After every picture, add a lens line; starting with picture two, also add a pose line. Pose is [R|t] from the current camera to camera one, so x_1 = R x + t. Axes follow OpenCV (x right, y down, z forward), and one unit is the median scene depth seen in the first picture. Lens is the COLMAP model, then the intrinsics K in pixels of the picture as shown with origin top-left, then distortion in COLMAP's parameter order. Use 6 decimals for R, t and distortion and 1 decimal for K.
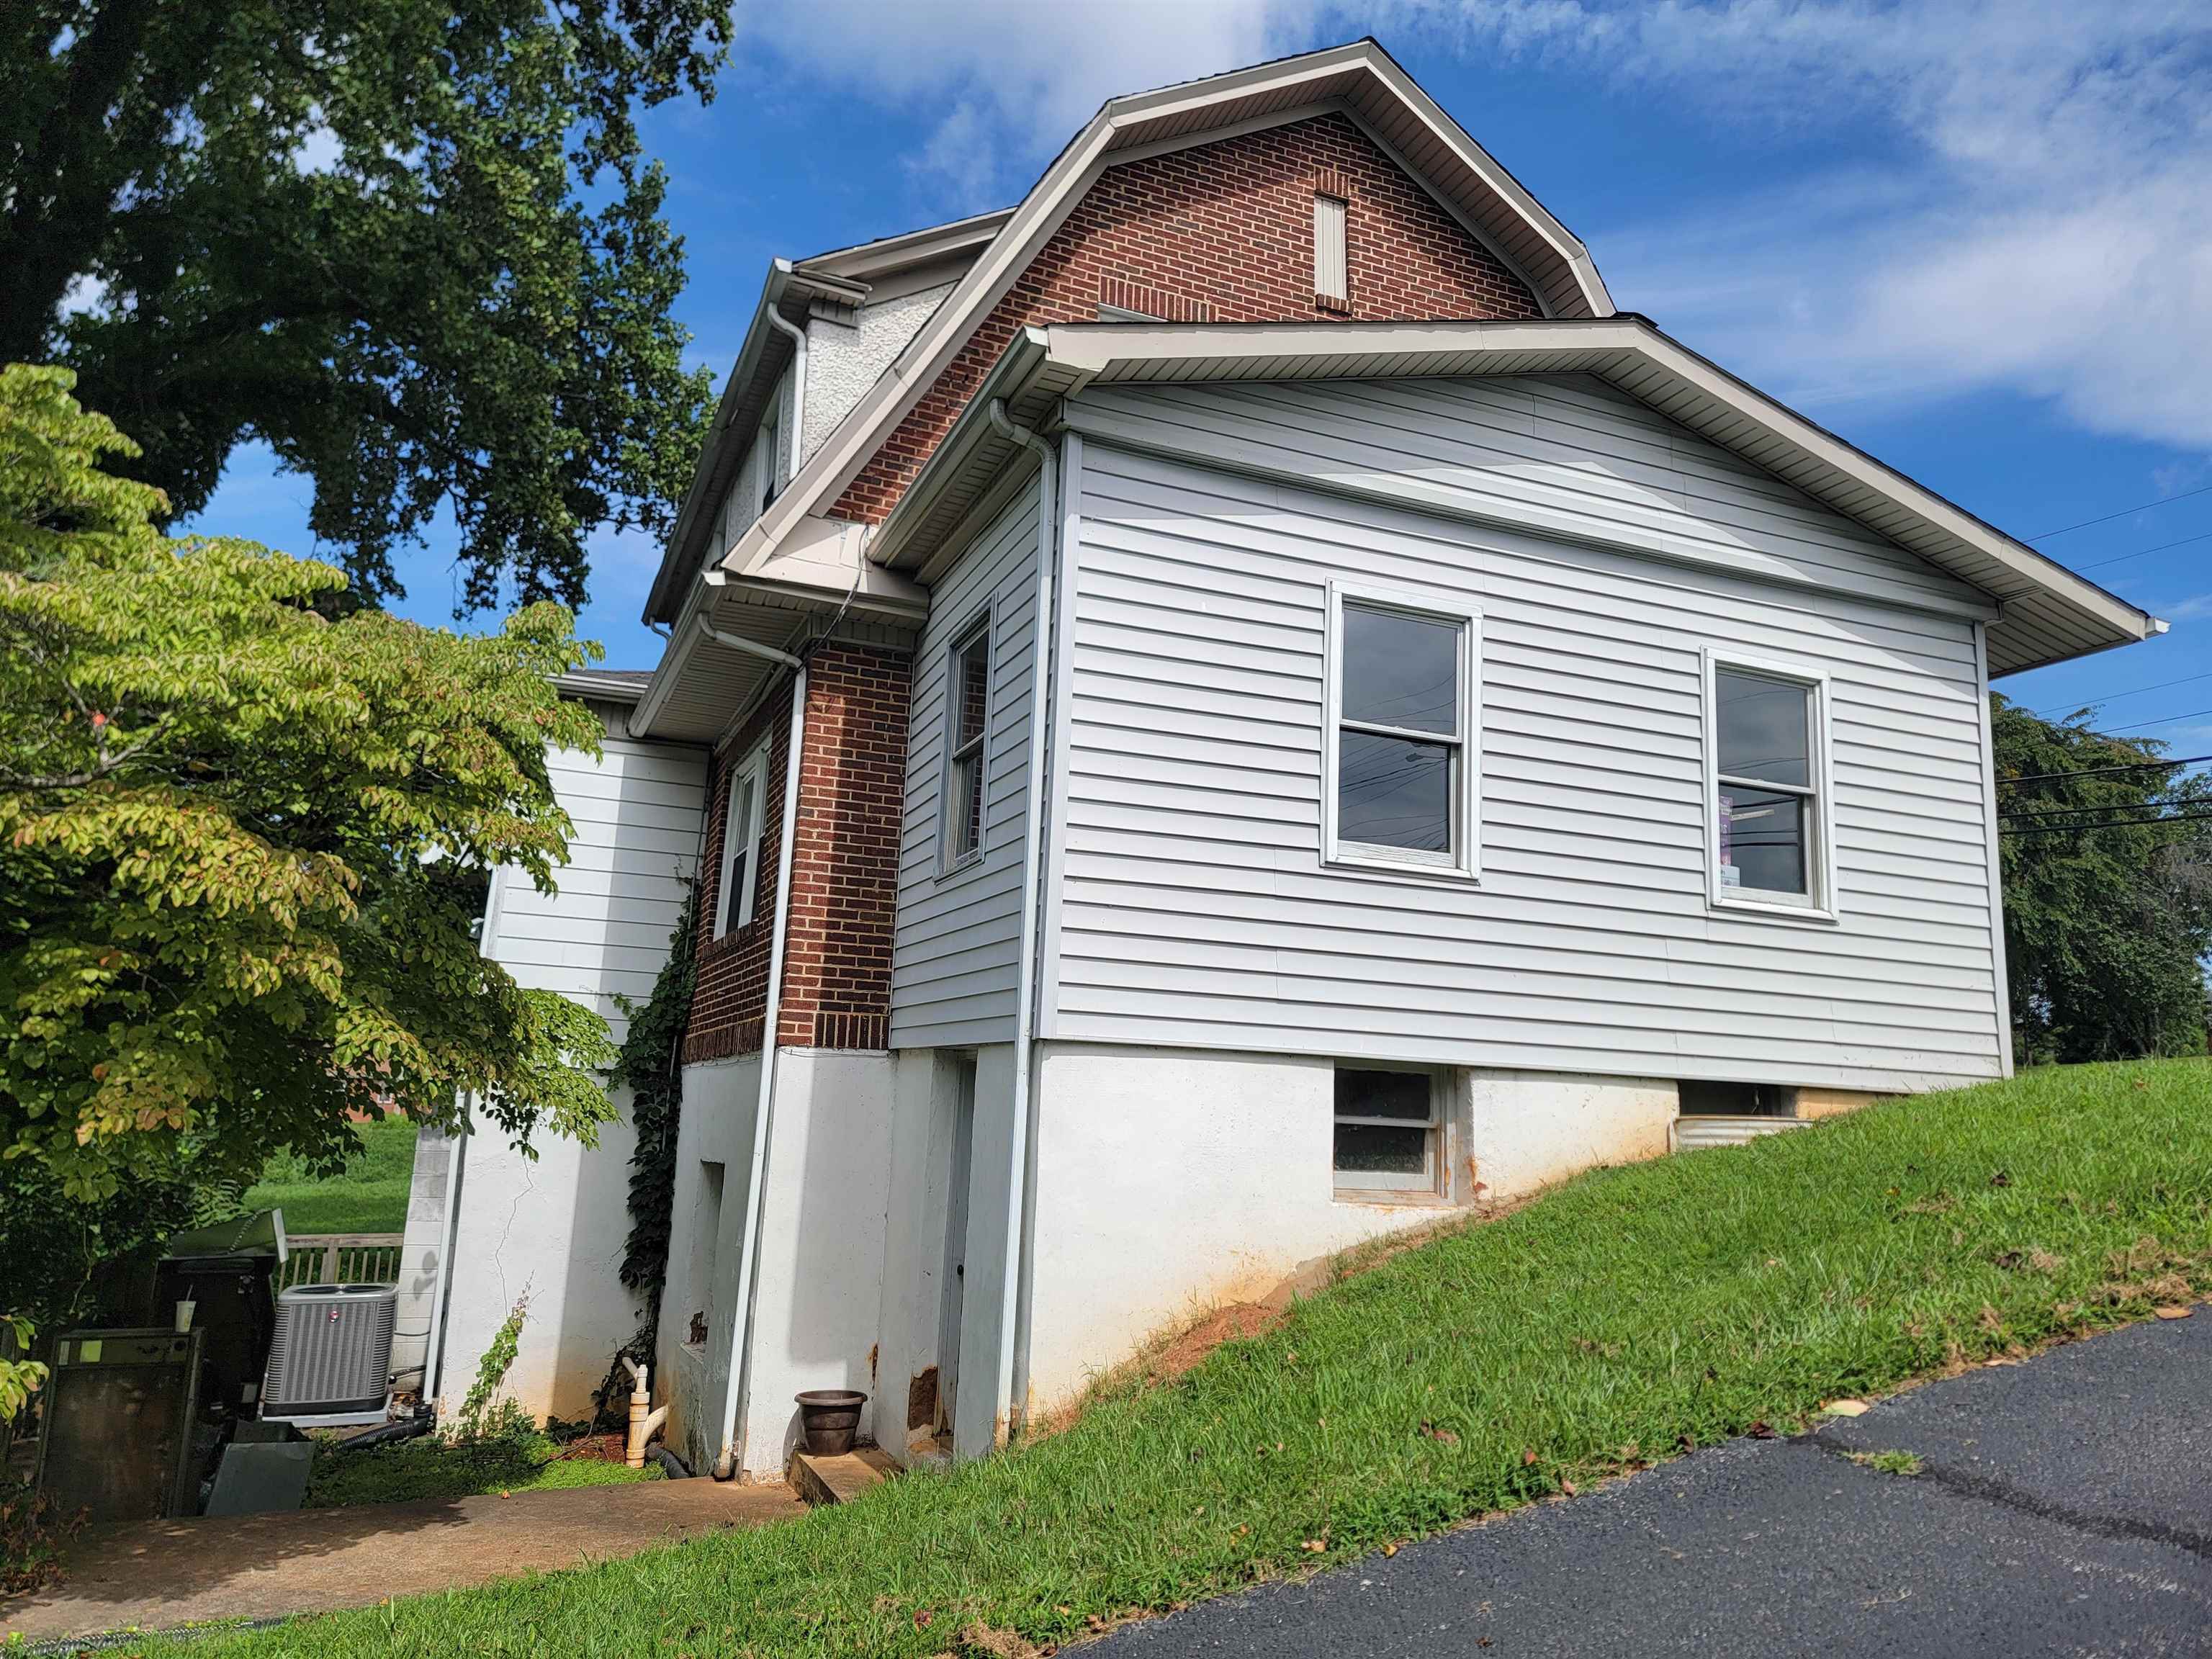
lens RADIAL K [[1523.8, 0, 1097.2], [0, 1523.8, 837.7], [0, 0, 1]] dist [0.088136, -0.069480]
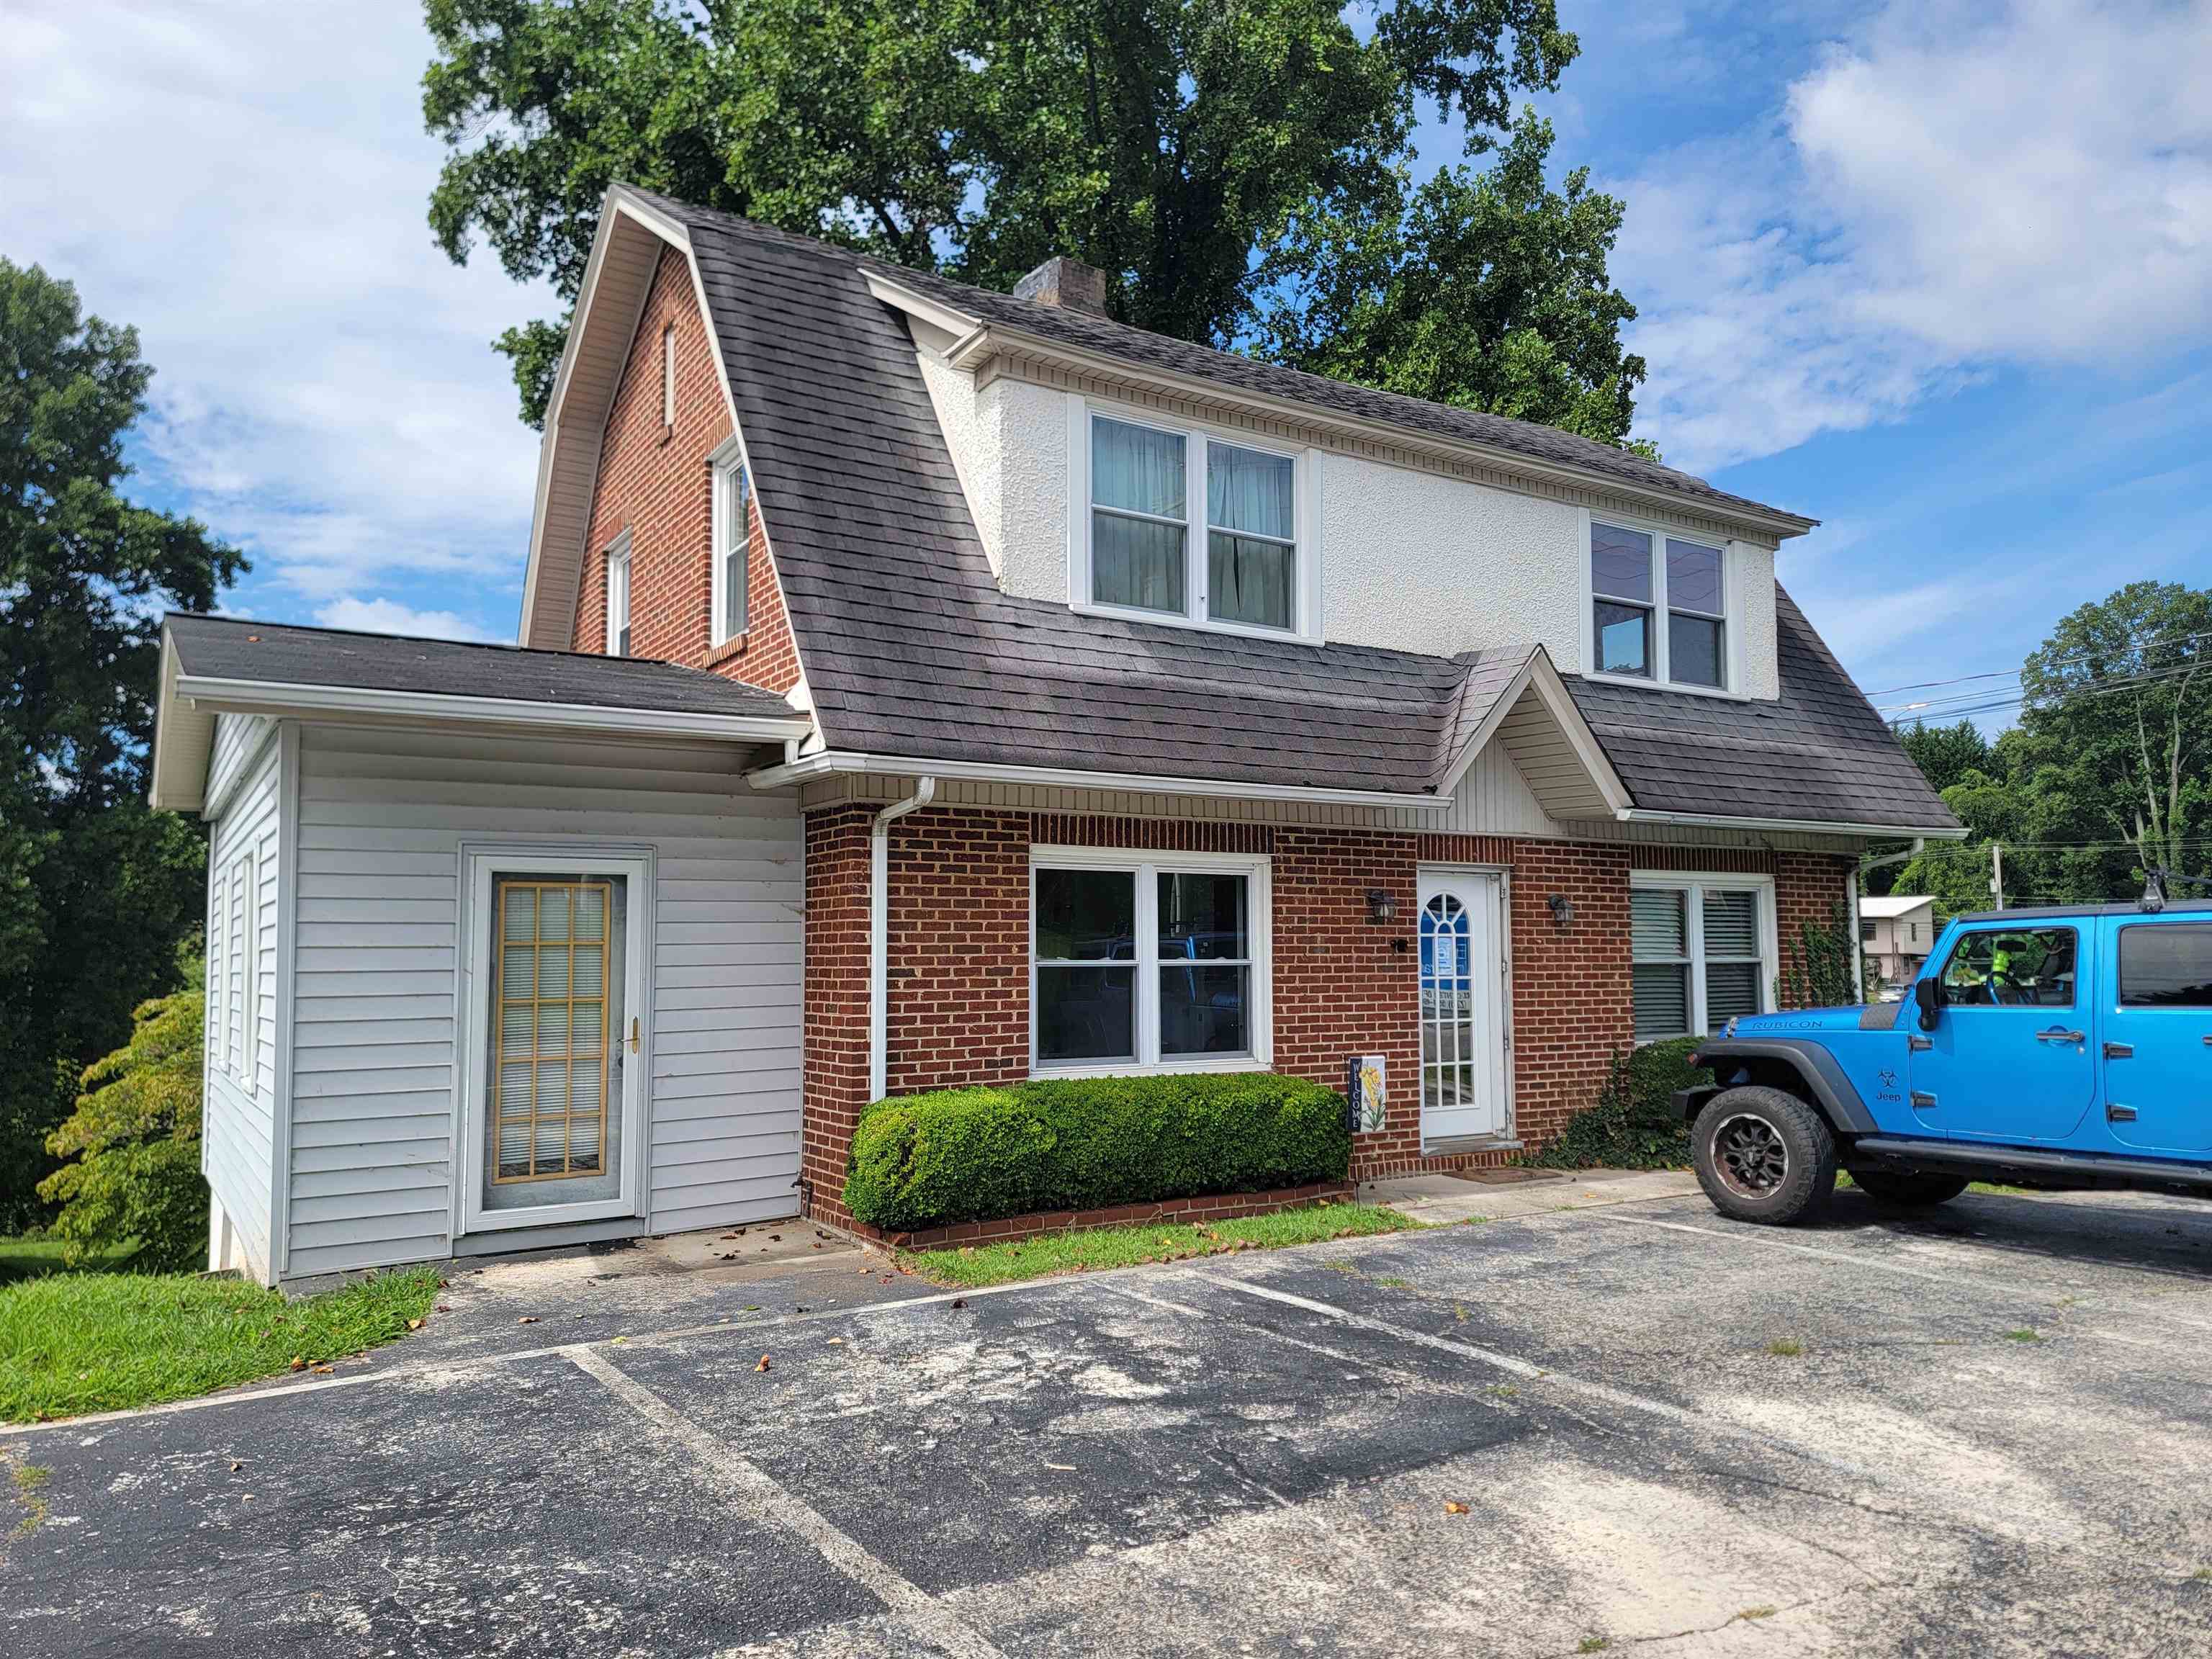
lens RADIAL K [[1528.2, 0, 1103.5], [0, 1528.2, 844.2], [0, 0, 1]] dist [0.084041, -0.075029]
pose [[0.182304, -0.120777, -0.975796, 1.556685], [0.195678, 0.977032, -0.084372, 0.087423], [0.963574, -0.175561, 0.201751, 1.342585]]
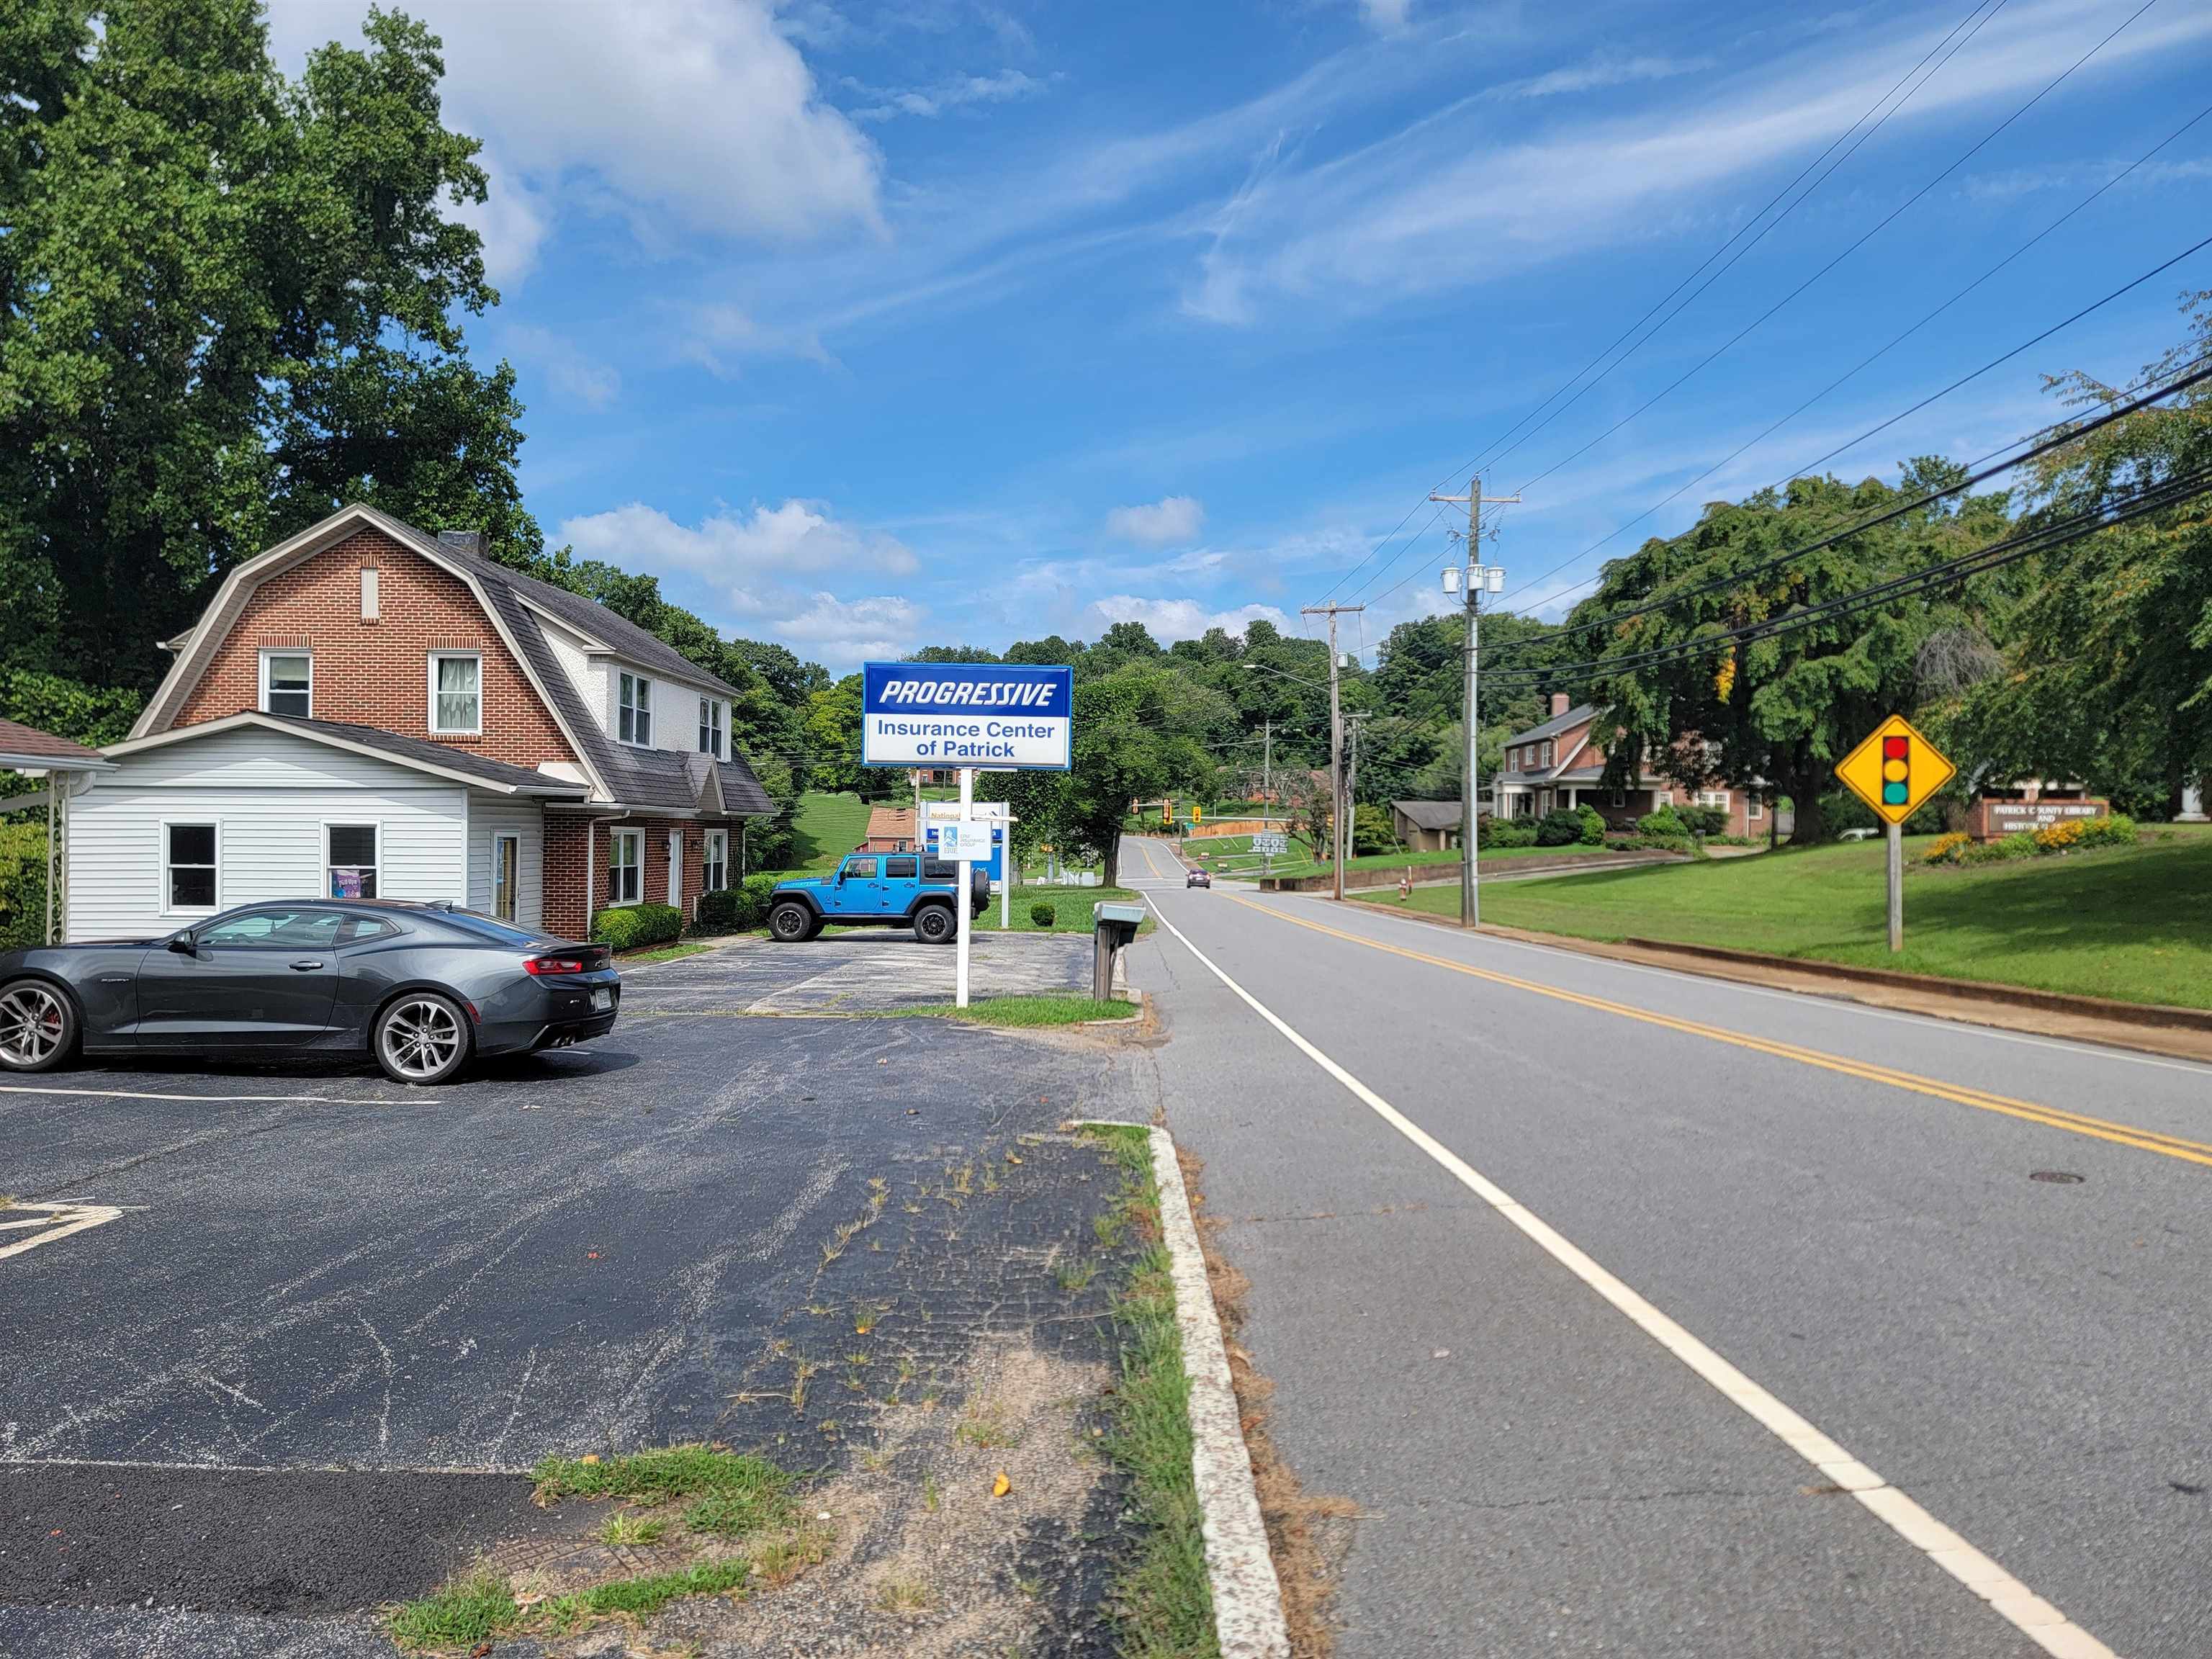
lens RADIAL K [[1523.8, 0, 1097.2], [0, 1523.8, 837.7], [0, 0, 1]] dist [0.088136, -0.069480]
pose [[0.910643, -0.034458, -0.411755, 2.663046], [0.104513, 0.983321, 0.148852, -0.342799], [0.399758, -0.178584, 0.899056, -0.858038]]
